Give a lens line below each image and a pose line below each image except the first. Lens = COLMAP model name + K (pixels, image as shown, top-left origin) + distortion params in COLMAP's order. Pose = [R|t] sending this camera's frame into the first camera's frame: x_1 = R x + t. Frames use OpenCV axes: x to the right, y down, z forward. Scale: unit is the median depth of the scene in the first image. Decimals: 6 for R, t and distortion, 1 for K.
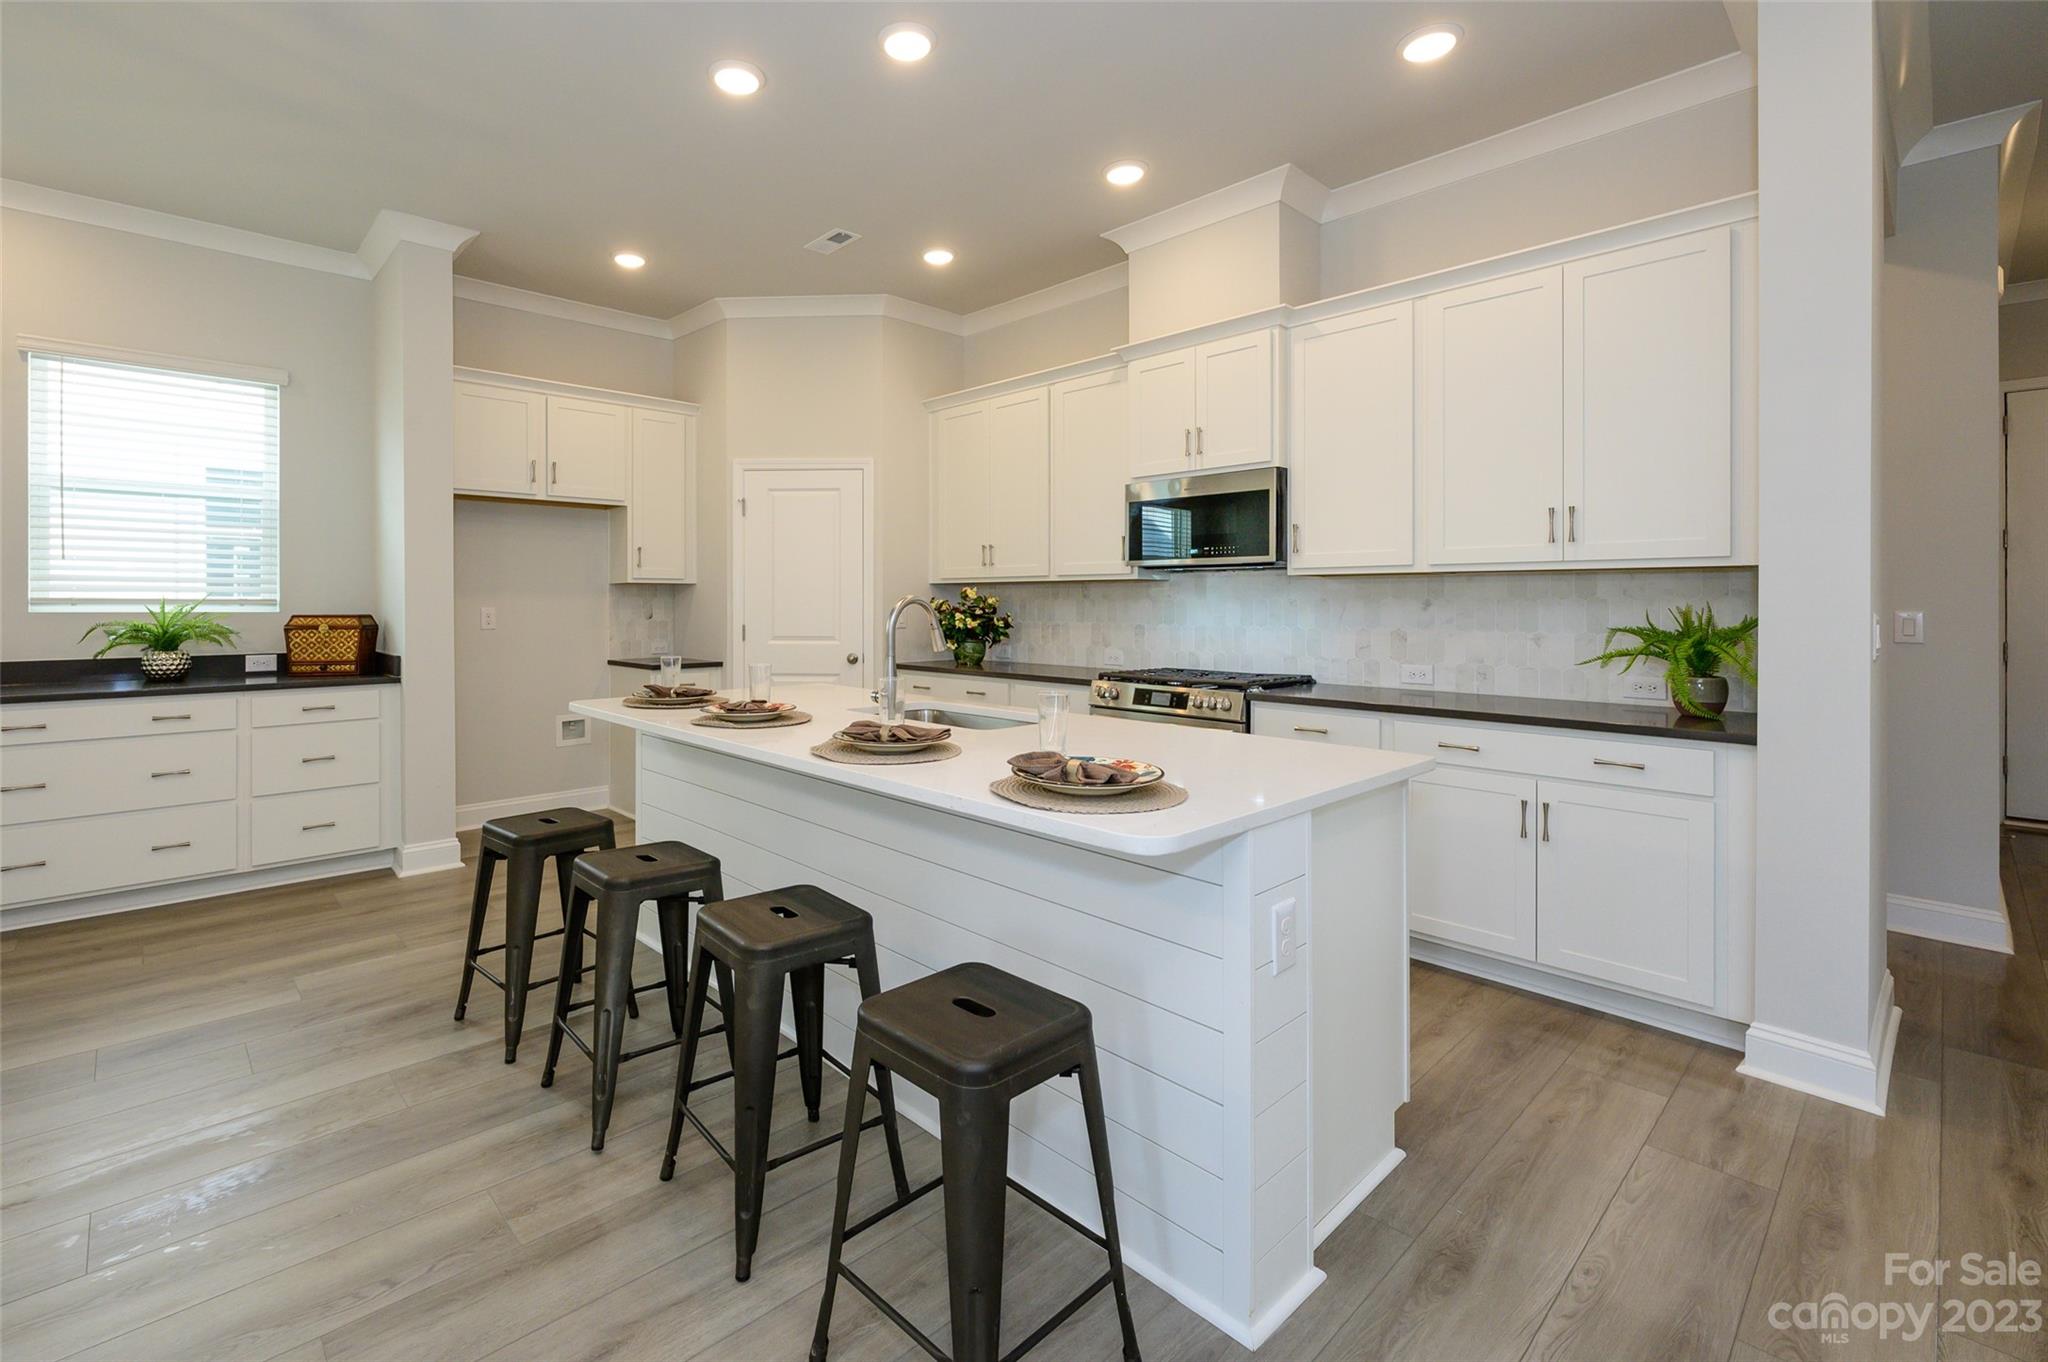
lens RADIAL K [[900.1, 0, 933.7], [0, 900.1, 601.2], [0, 0, 1]] dist [-0.000545, -0.000327]
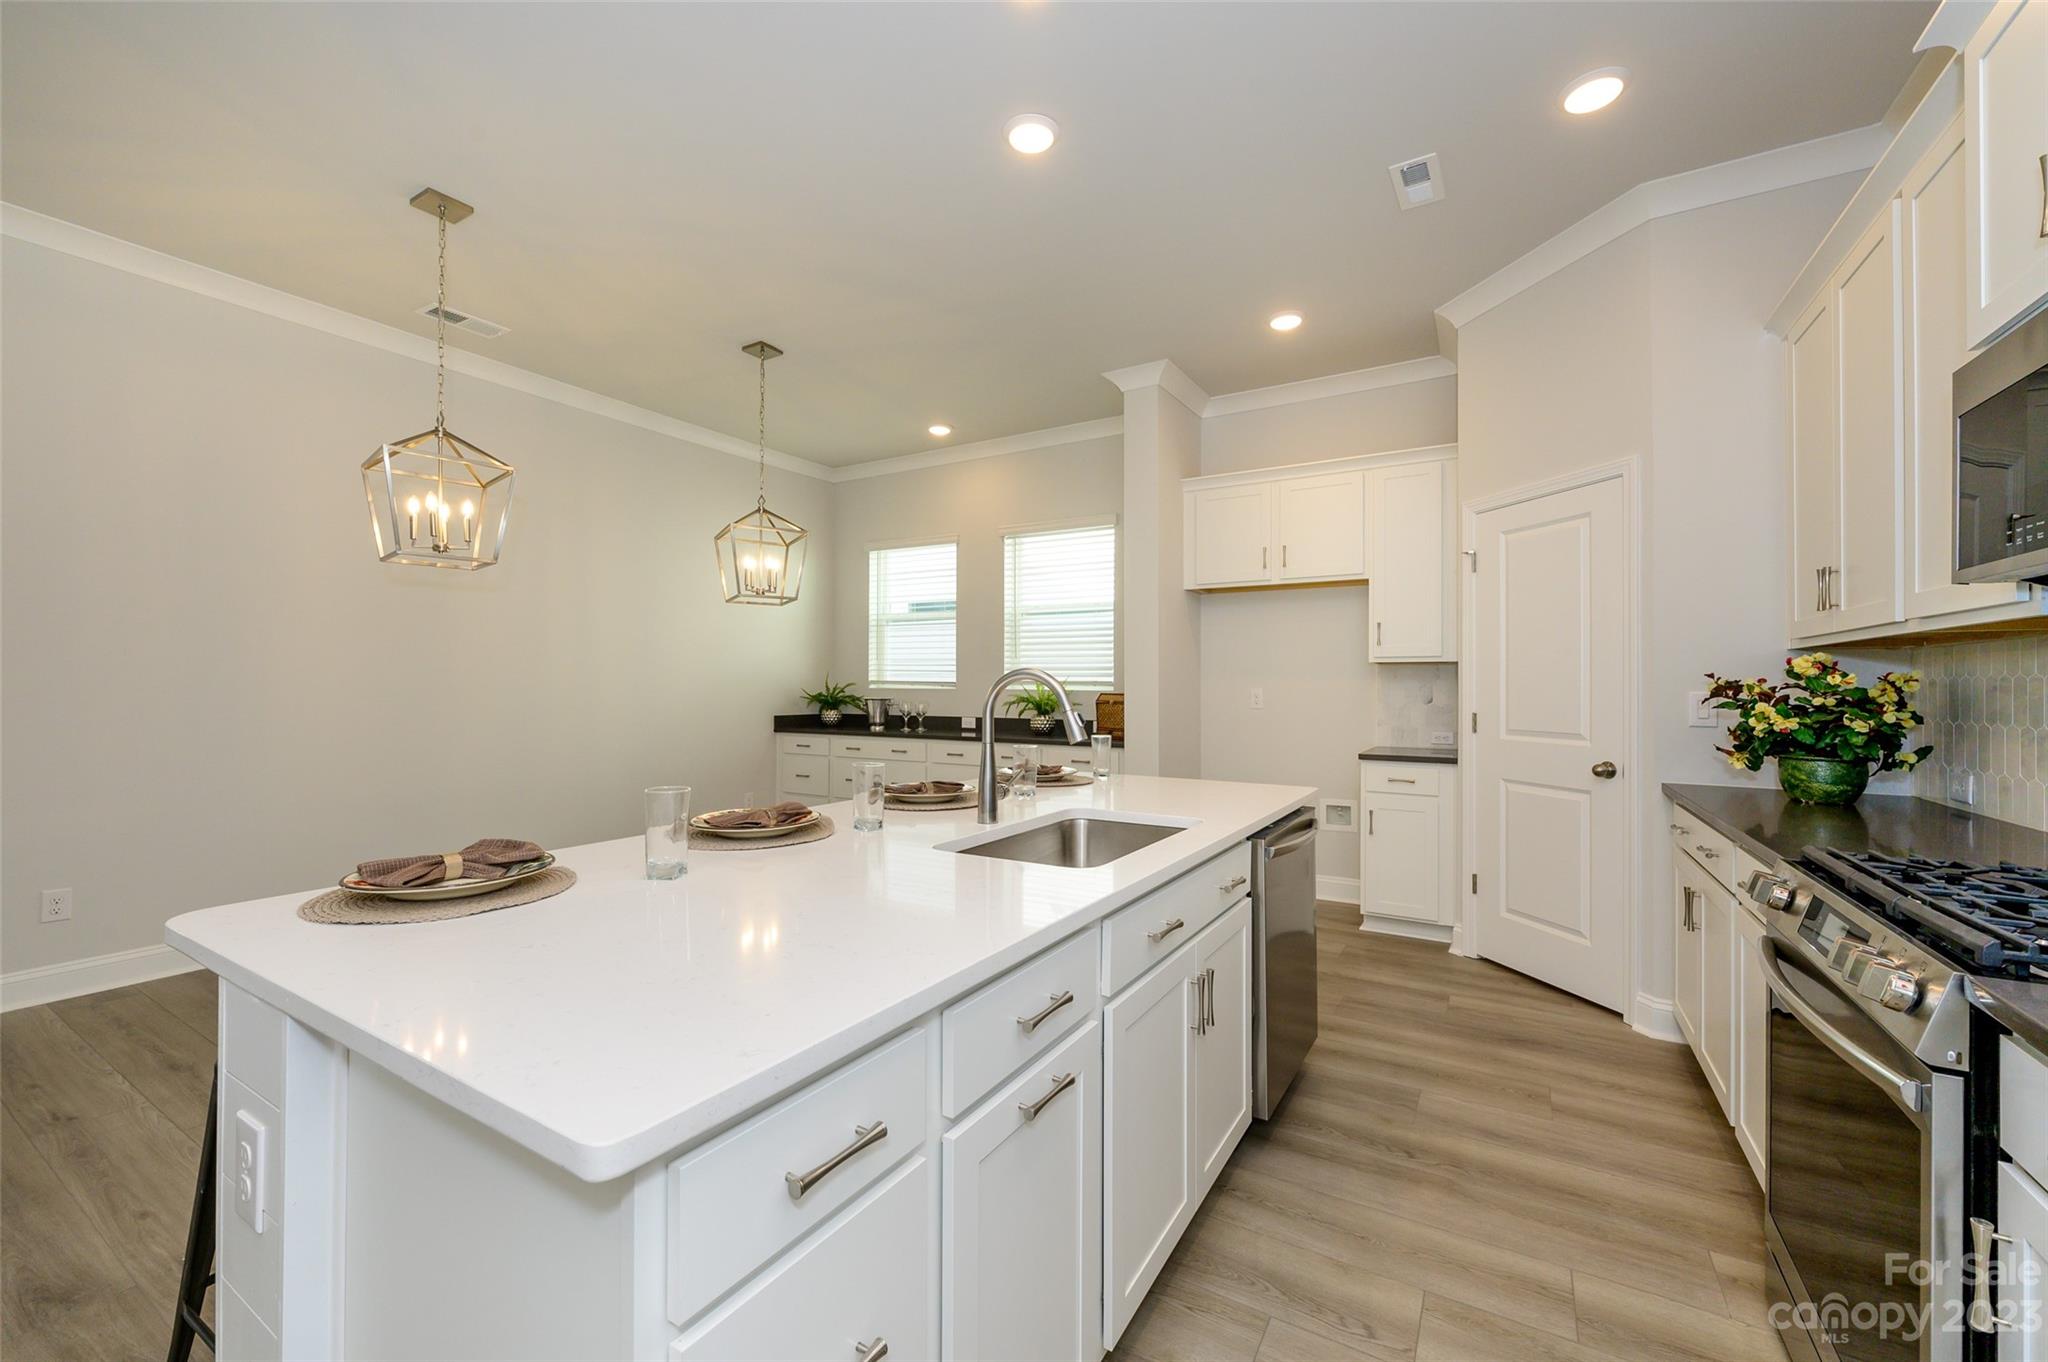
lens RADIAL K [[815.6, 0, 1019.0], [0, 815.6, 681.0], [0, 0, 1]] dist [-0.001997, -0.000221]
pose [[0.294317, -0.005206, -0.955694, 0.466552], [-0.003607, 0.999972, -0.006558, 0.006787], [0.955701, 0.005378, 0.294290, 0.563509]]
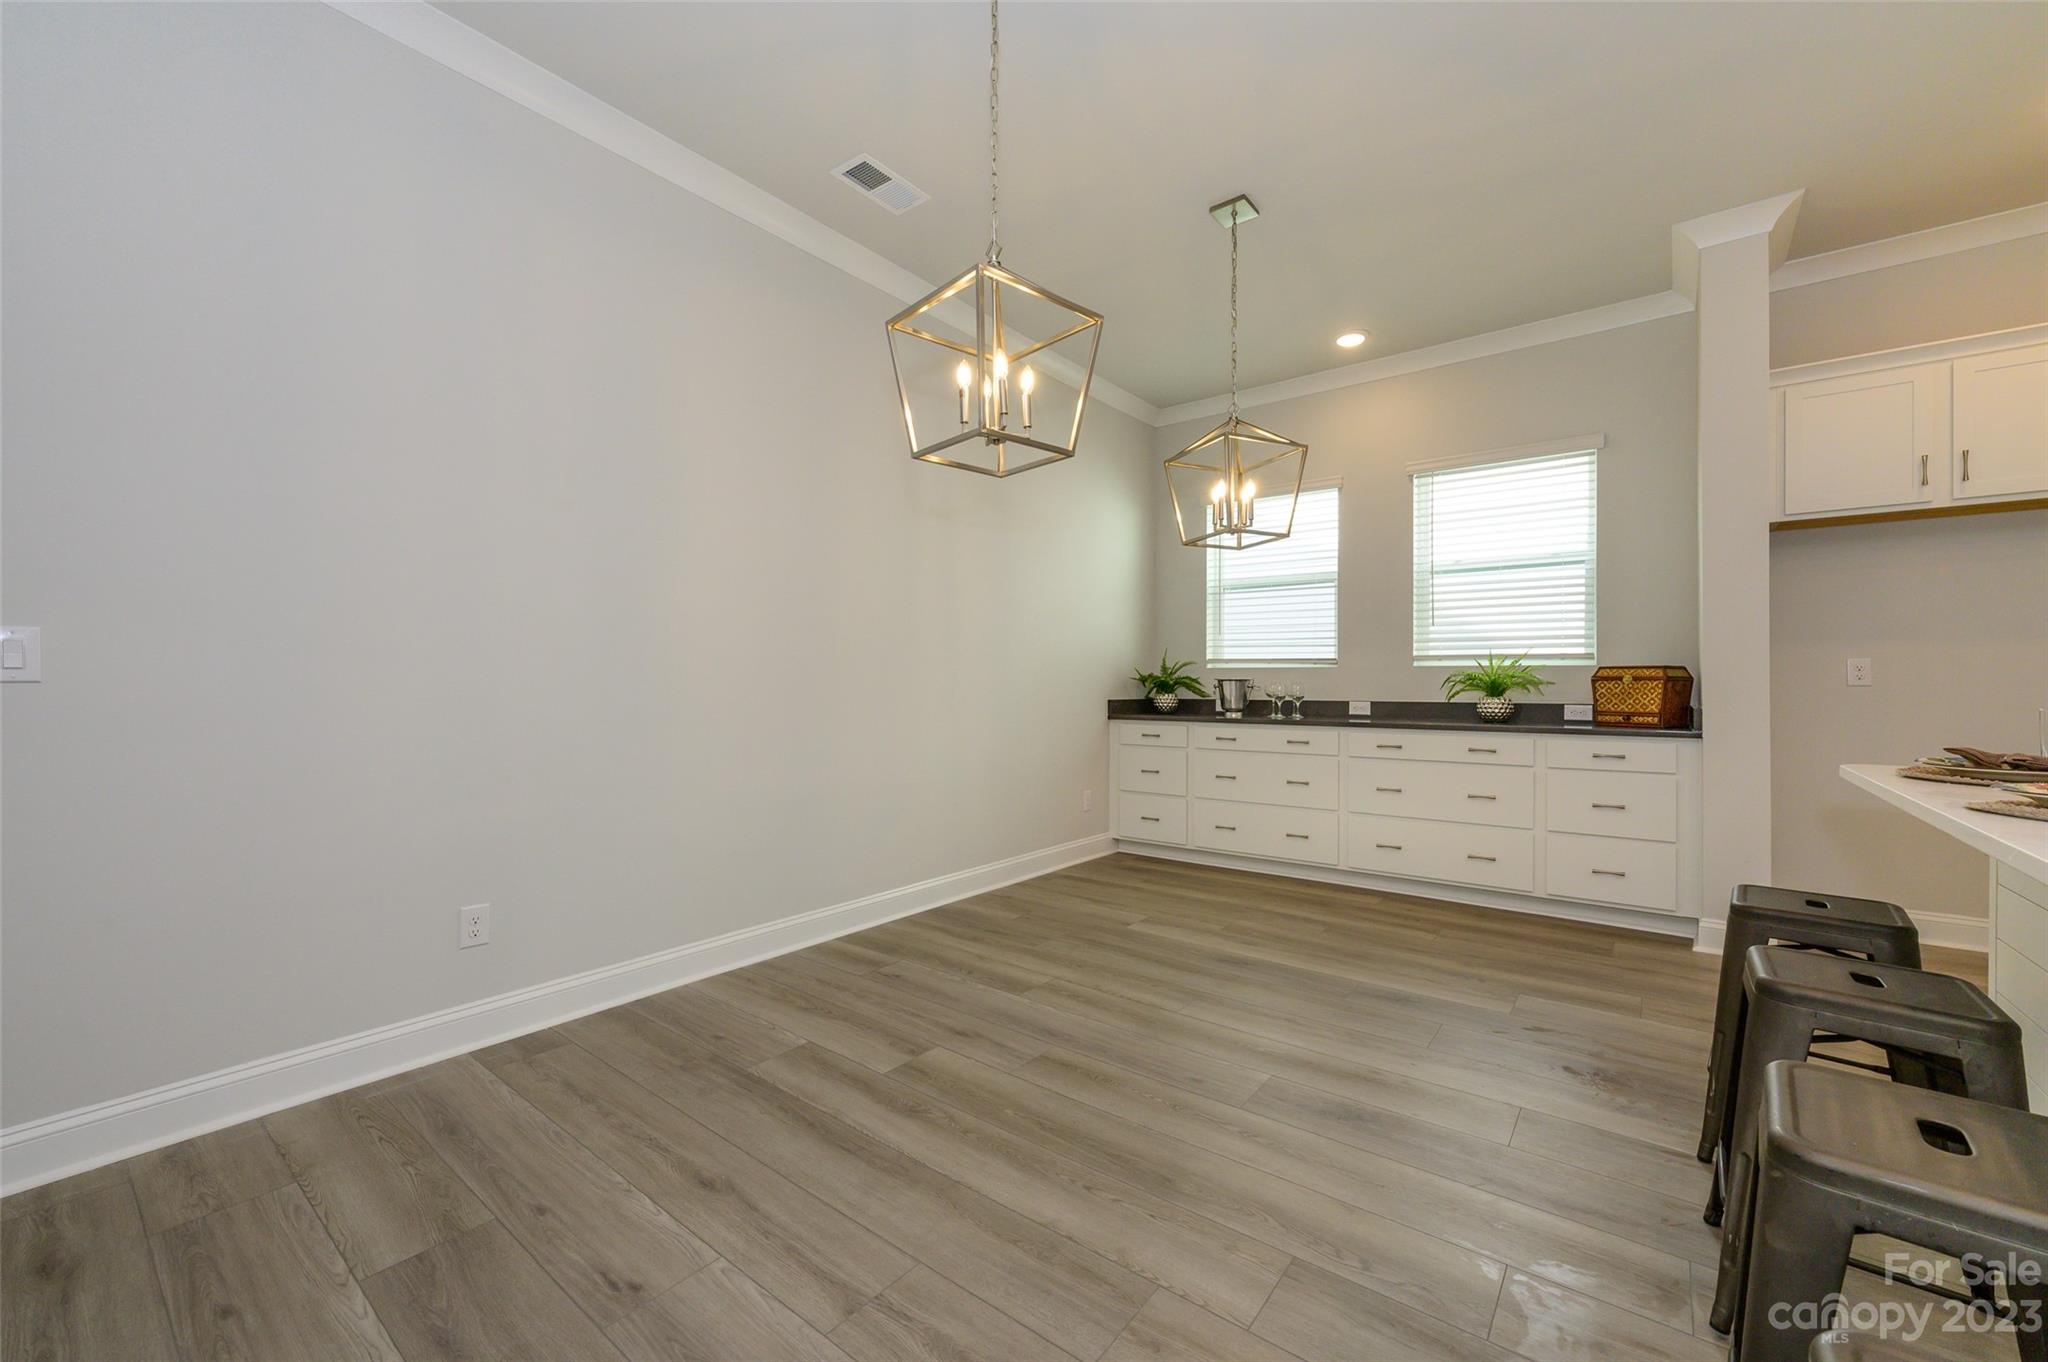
lens RADIAL K [[815.6, 0, 1016.4], [0, 815.6, 686.4], [0, 0, 1]] dist [-0.001997, -0.000221]
pose [[0.173893, 0.003137, -0.984760, 0.103323], [-0.002059, 0.999994, 0.002822, 0.040364], [0.984762, 0.001537, 0.173898, 0.190076]]
